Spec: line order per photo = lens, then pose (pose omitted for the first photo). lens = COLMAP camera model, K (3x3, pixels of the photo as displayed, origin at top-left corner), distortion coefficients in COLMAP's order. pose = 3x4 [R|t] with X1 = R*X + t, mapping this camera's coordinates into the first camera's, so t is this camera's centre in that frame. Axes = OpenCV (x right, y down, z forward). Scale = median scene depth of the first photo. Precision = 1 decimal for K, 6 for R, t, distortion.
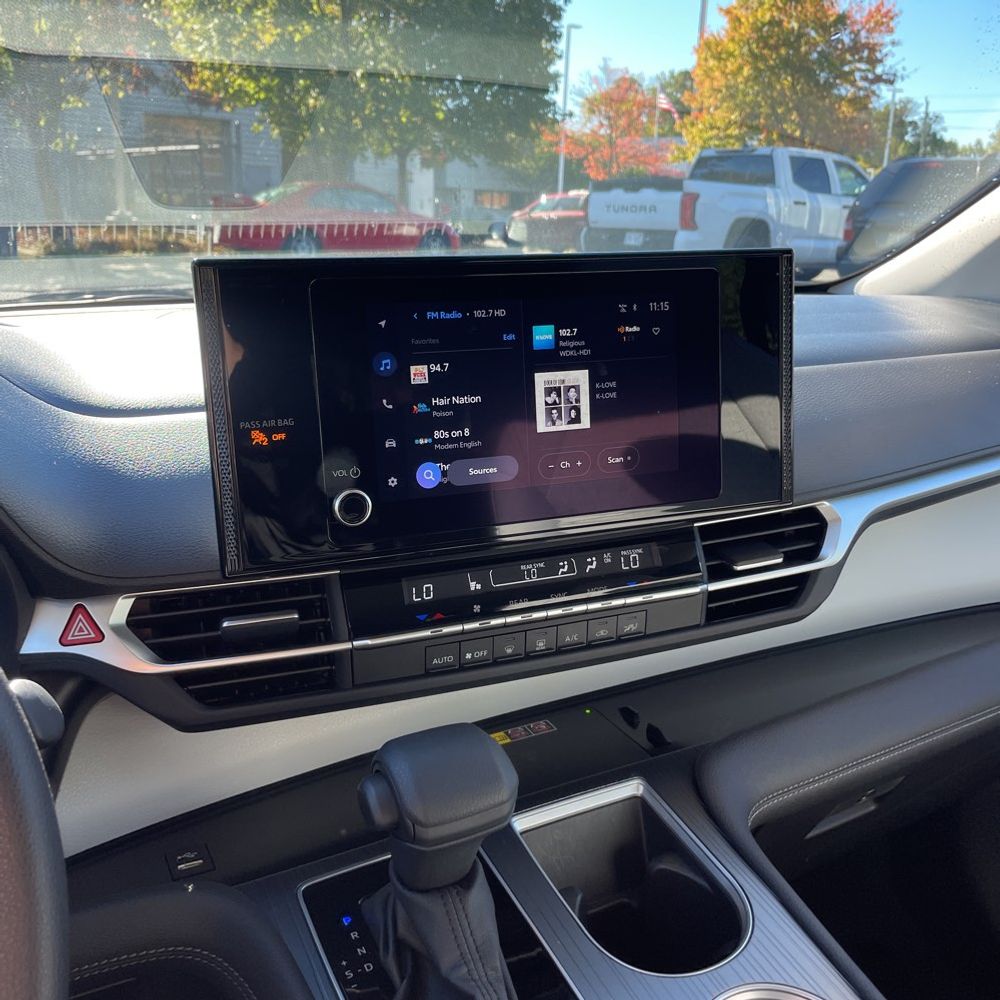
lens RADIAL K [[1027.6, 0, 515.4], [0, 1027.6, 498.0], [0, 0, 1]] dist [0.113898, -0.195917]
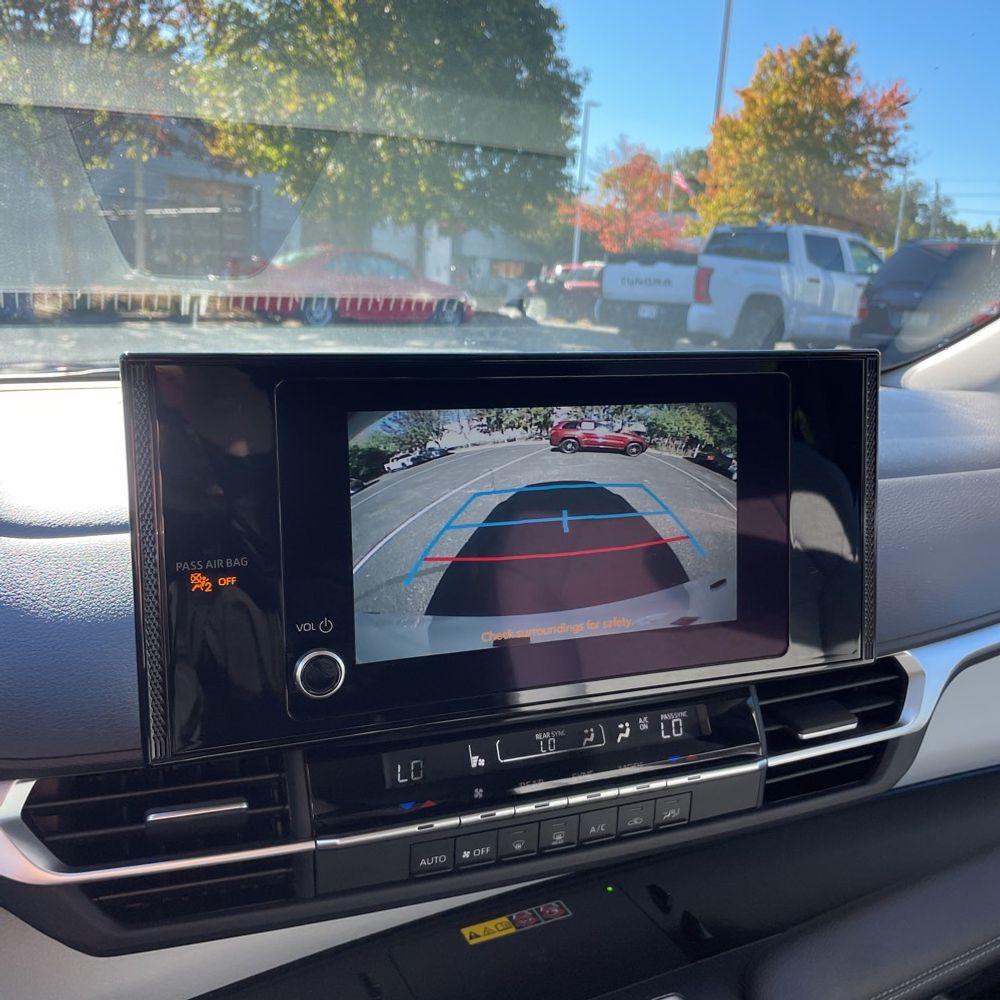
lens RADIAL K [[1027.8, 0, 522.0], [0, 1027.8, 501.6], [0, 0, 1]] dist [0.135631, -0.276474]
pose [[0.999648, 0.026463, -0.002085, -0.000495], [-0.026540, 0.997899, -0.059109, -0.003941], [0.000516, 0.059144, 0.998249, 0.011429]]
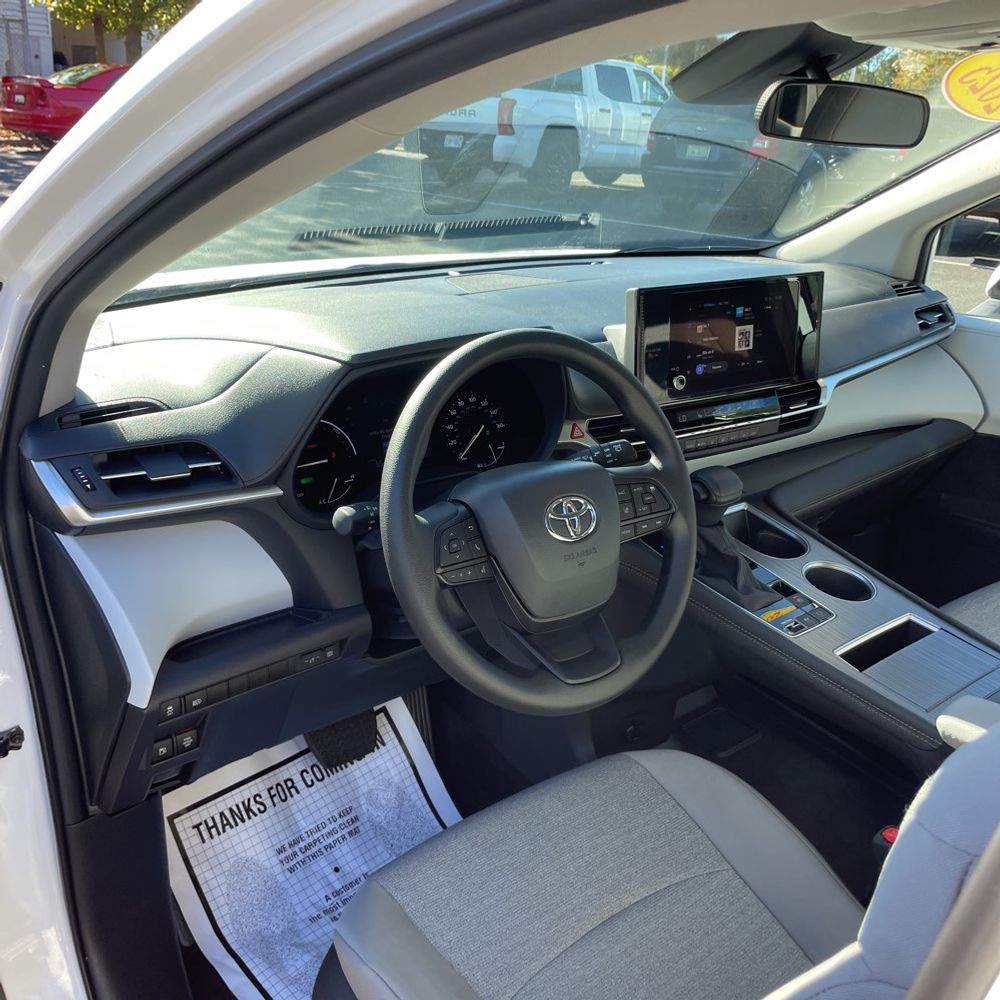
lens RADIAL K [[1020.7, 0, 500.0], [0, 1020.7, 500.0], [0, 0, 1]] dist [0.107221, -0.126568]
pose [[0.981875, -0.036449, 0.185993, -0.055234], [0.016960, 0.994294, 0.105314, 0.001229], [-0.188771, -0.100251, 0.976891, -0.073541]]
